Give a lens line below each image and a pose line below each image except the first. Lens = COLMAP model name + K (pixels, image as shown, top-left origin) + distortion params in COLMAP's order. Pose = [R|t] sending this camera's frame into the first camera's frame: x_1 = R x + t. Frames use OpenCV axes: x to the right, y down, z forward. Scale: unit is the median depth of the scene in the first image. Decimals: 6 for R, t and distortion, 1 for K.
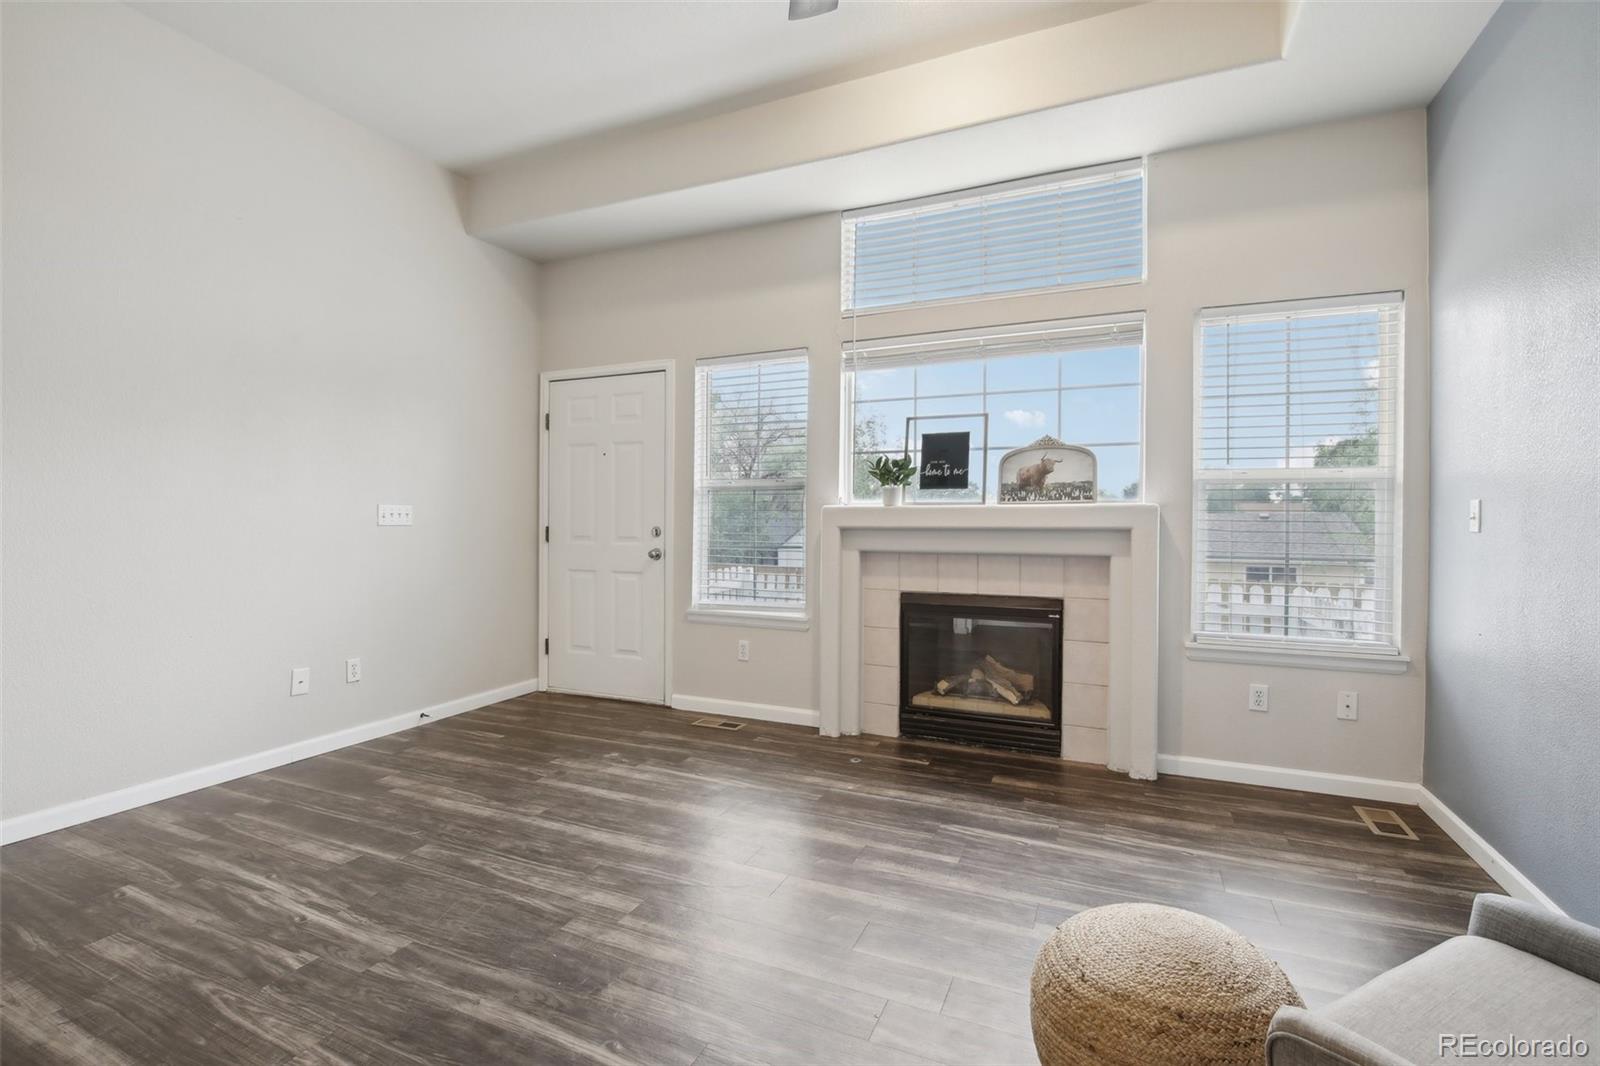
lens RADIAL K [[724.3, 0, 801.0], [0, 724.3, 522.2], [0, 0, 1]] dist [-0.001132, -0.005766]
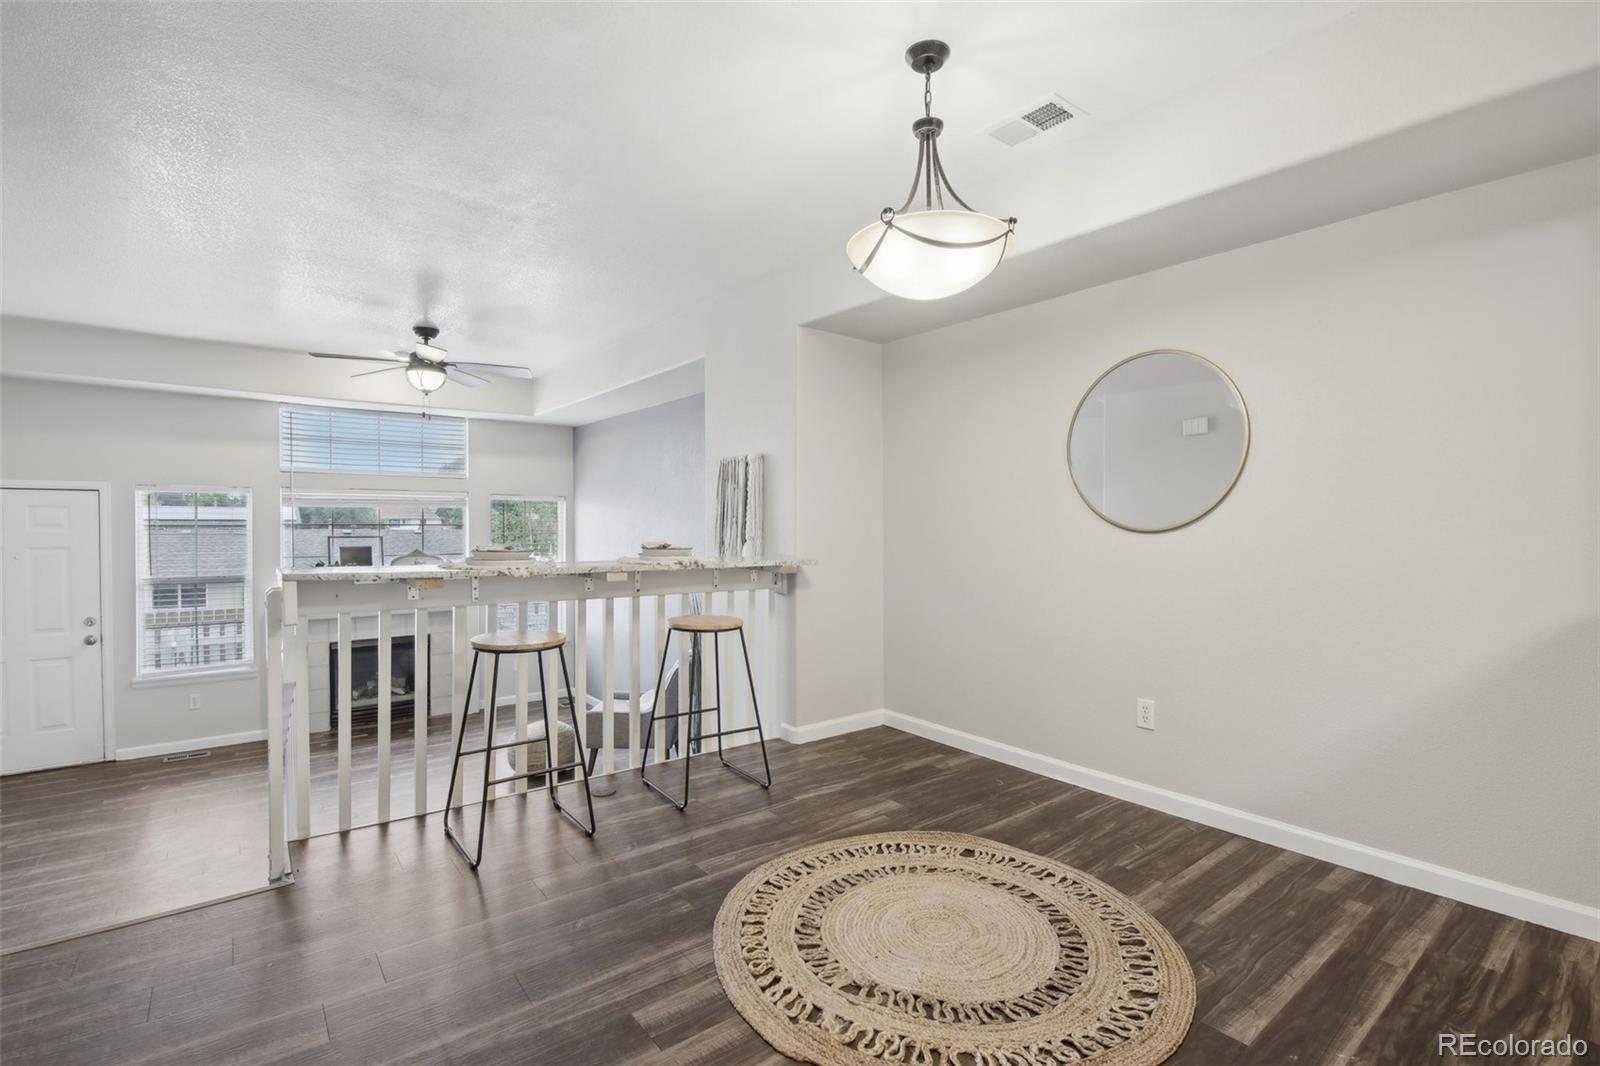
lens RADIAL K [[724.3, 0, 775.3], [0, 724.3, 541.3], [0, 0, 1]] dist [-0.001132, -0.005766]
pose [[0.481792, -0.024333, 0.875948, -0.935312], [-0.000489, 0.999607, 0.028038, -0.209747], [-0.876286, -0.013937, 0.481590, -0.788508]]
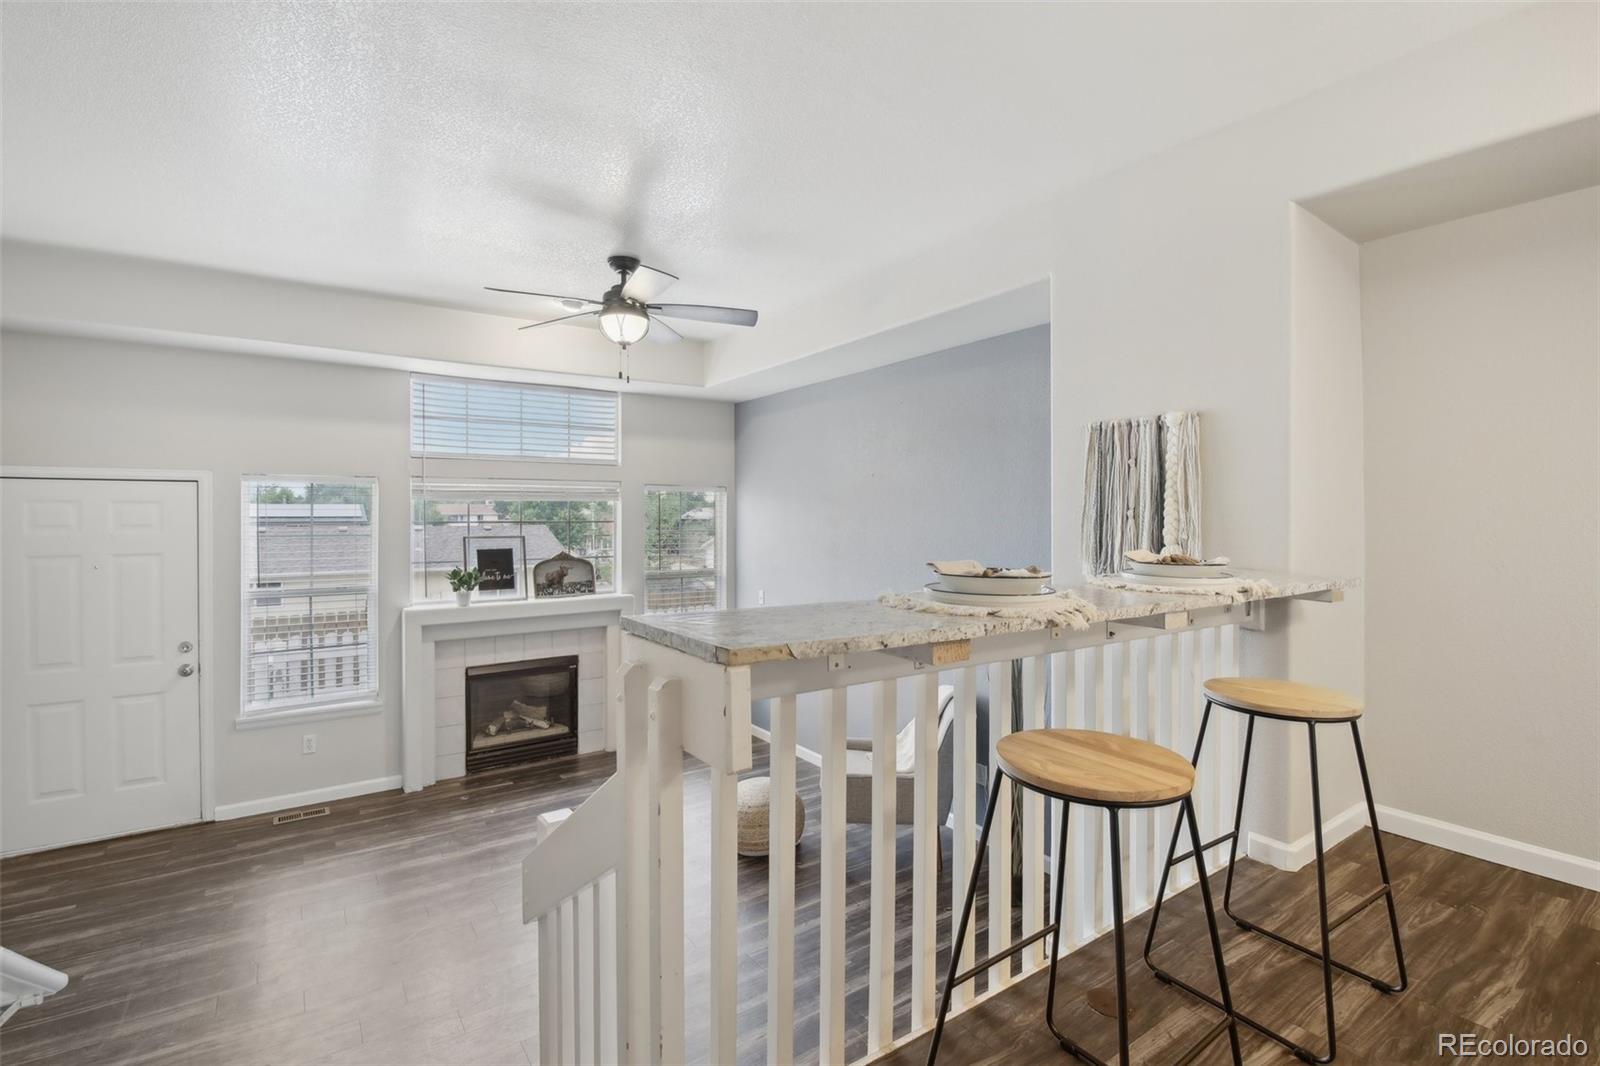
lens RADIAL K [[724.3, 0, 785.9], [0, 724.3, 527.4], [0, 0, 1]] dist [-0.001132, -0.005766]
pose [[0.524555, -0.016190, 0.851223, -0.793829], [0.005015, 0.999861, 0.015926, -0.210215], [-0.851362, -0.004085, 0.524563, -0.246053]]
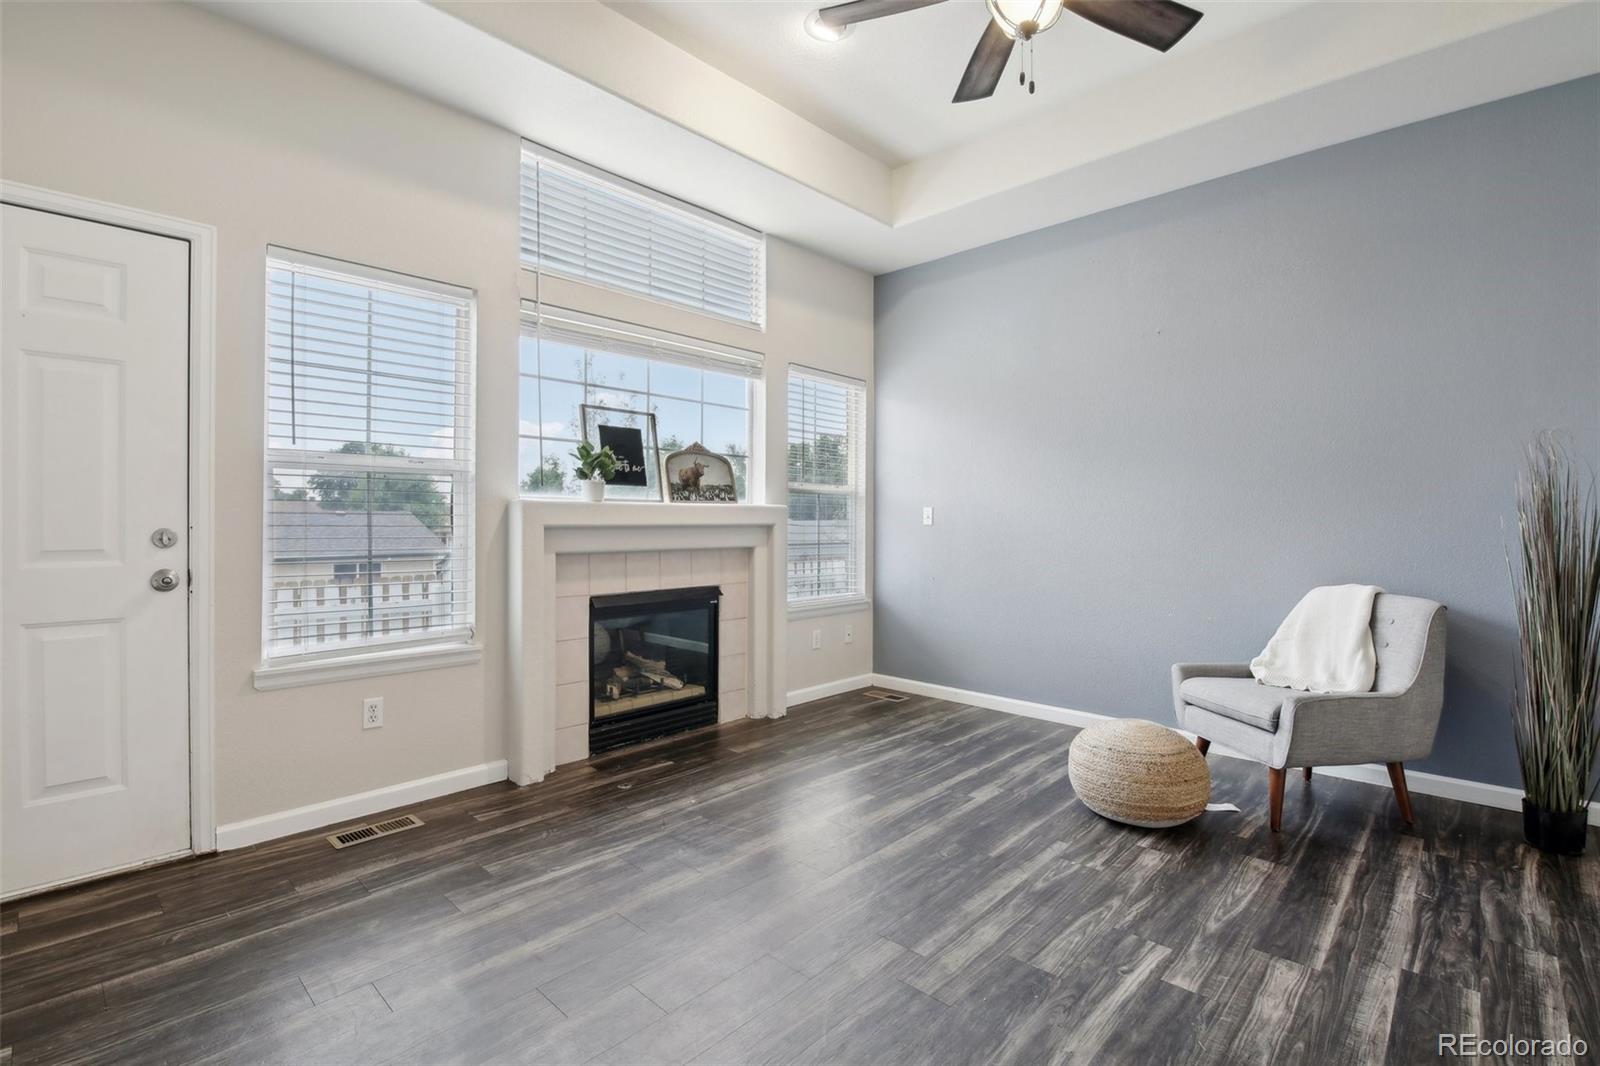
lens RADIAL K [[724.3, 0, 787.5], [0, 724.3, 527.6], [0, 0, 1]] dist [-0.001132, -0.005766]
pose [[0.343957, -0.011219, 0.938919, -0.717506], [-0.000375, 0.999927, 0.012085, -0.001525], [-0.938985, -0.004509, 0.343927, 0.521553]]
